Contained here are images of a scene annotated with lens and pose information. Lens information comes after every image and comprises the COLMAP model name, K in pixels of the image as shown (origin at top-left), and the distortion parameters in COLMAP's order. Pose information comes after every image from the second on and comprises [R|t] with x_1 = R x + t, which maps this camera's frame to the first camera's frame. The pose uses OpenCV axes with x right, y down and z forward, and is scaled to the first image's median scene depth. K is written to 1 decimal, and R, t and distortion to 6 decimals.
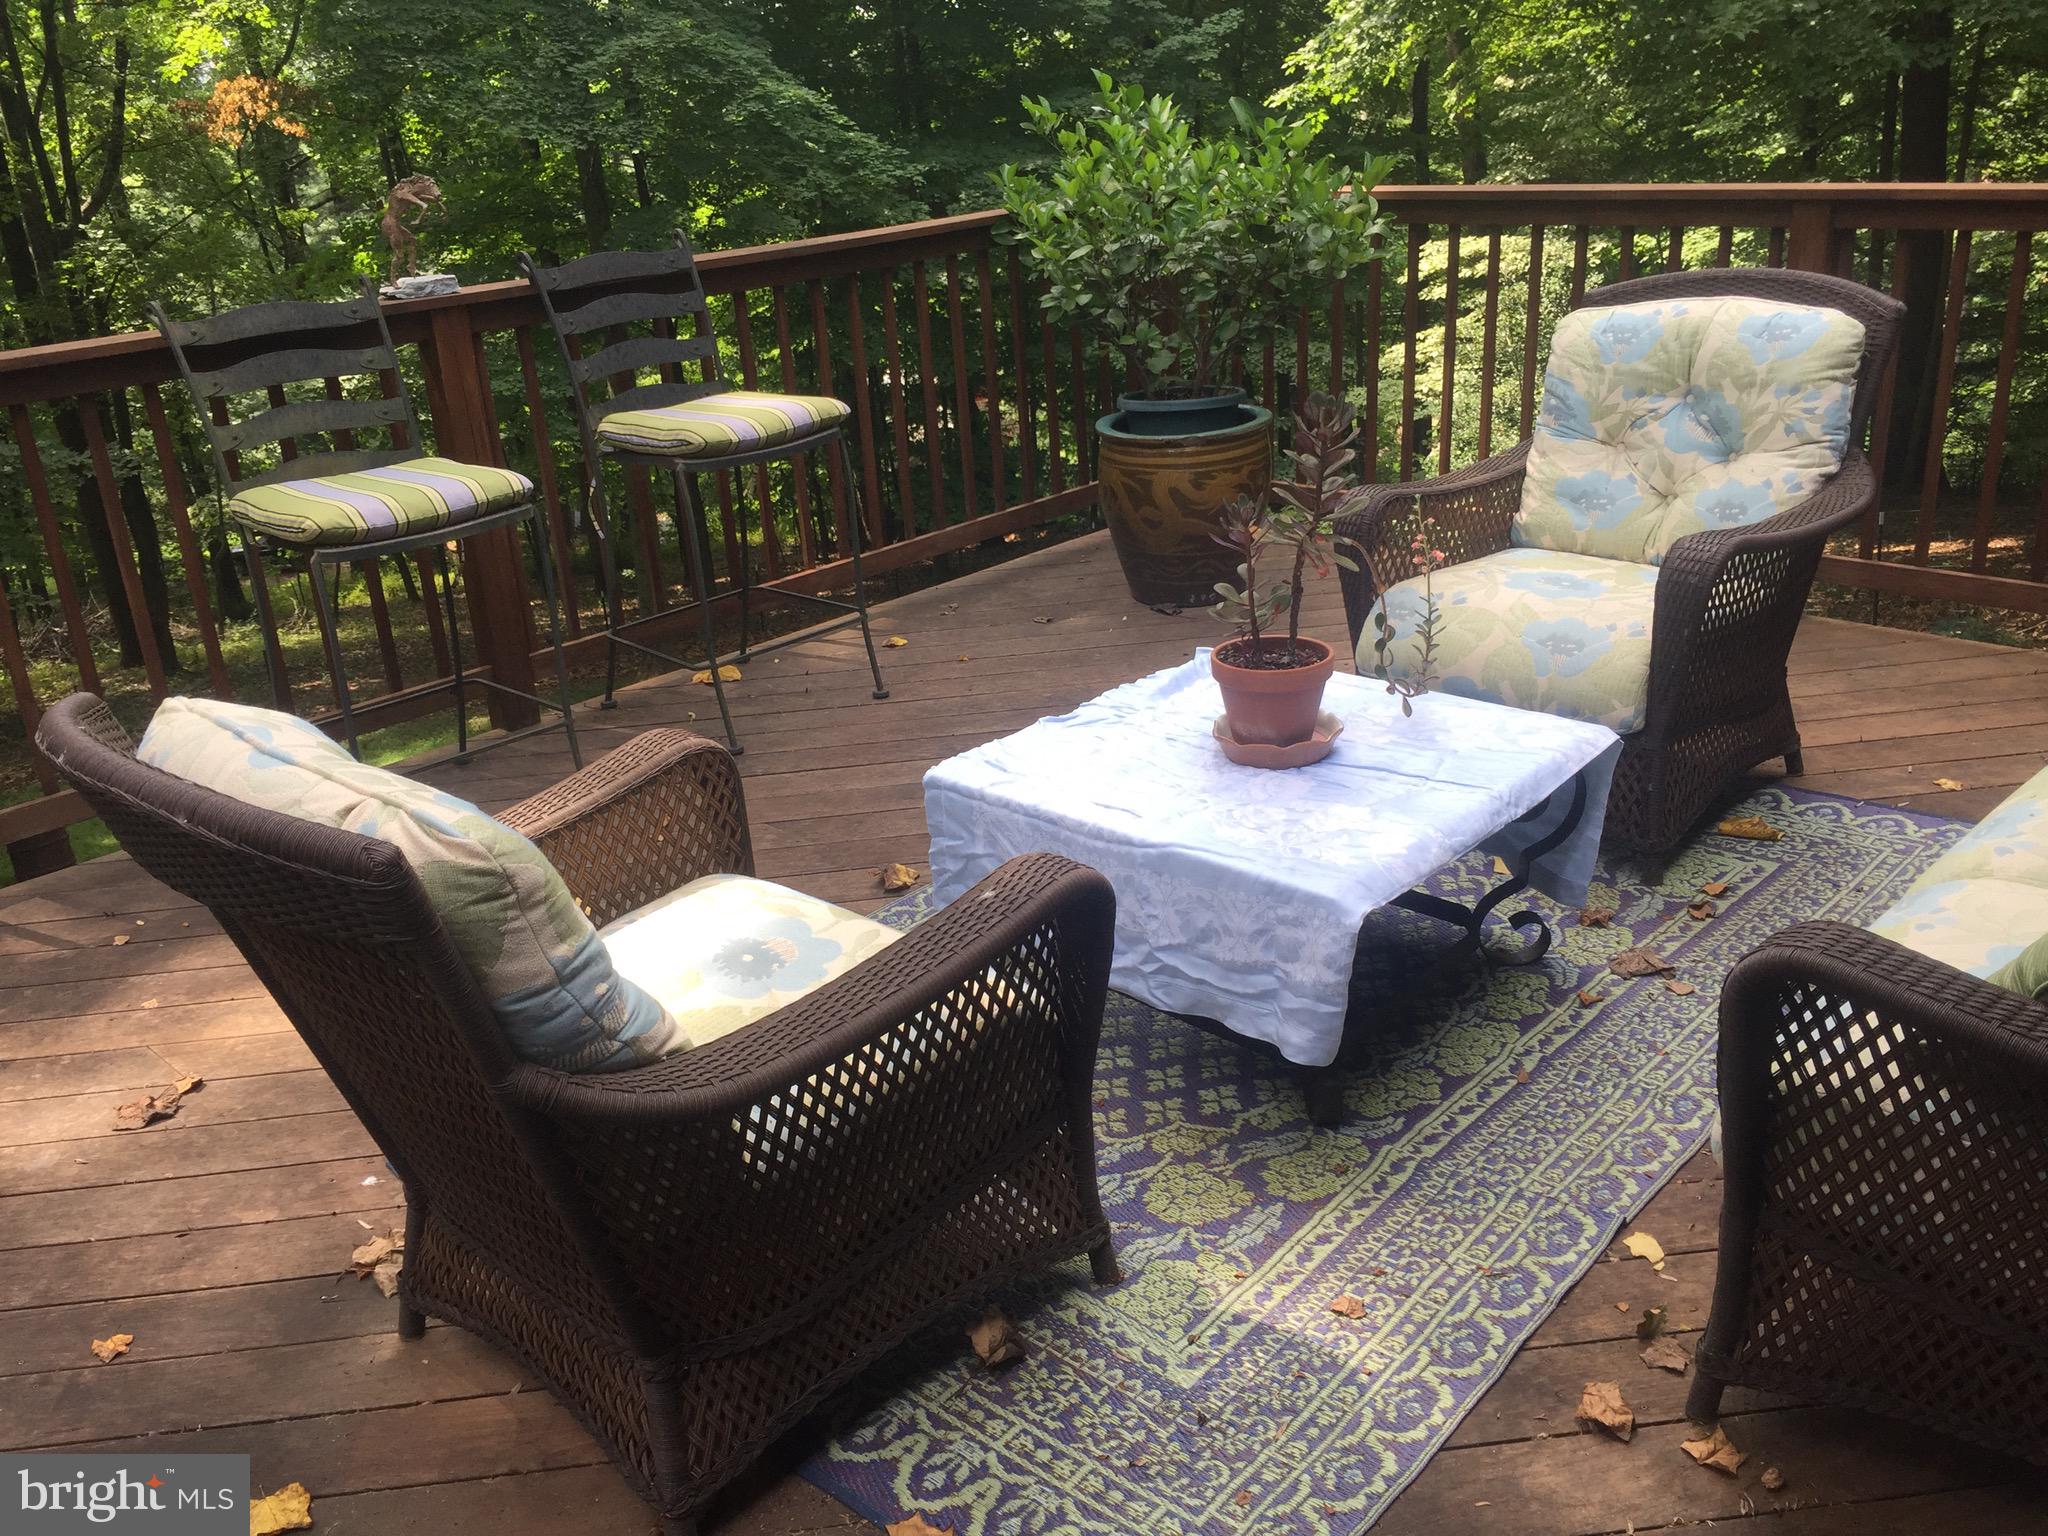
lens RADIAL K [[1827.3, 0, 1024.0], [0, 1827.3, 768.0], [0, 0, 1]] dist [0.121254, -0.087642]
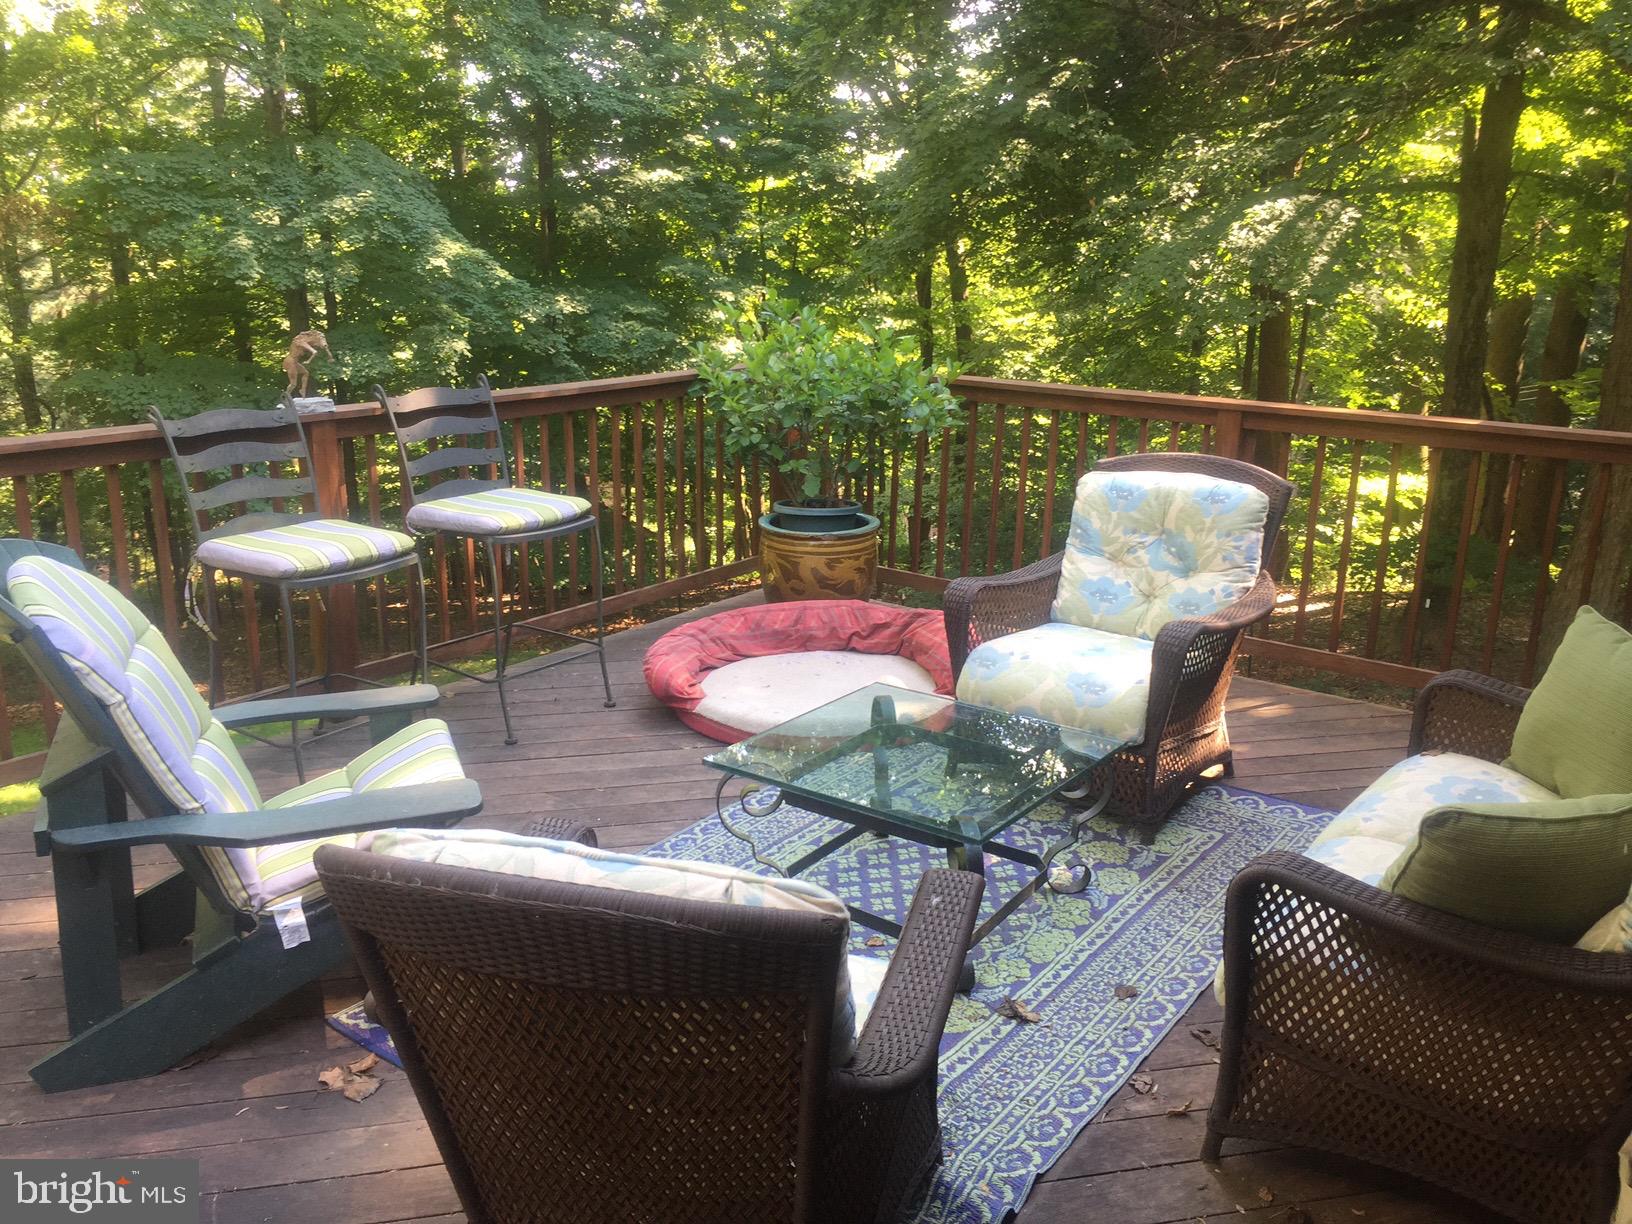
lens RADIAL K [[1456.1, 0, 816.0], [0, 1456.1, 612.0], [0, 0, 1]] dist [0.121254, -0.087642]
pose [[0.987699, 0.045370, 0.149637, -0.146353], [-0.028328, 0.993064, -0.114115, 0.020642], [-0.153777, 0.108472, 0.982134, -0.210040]]
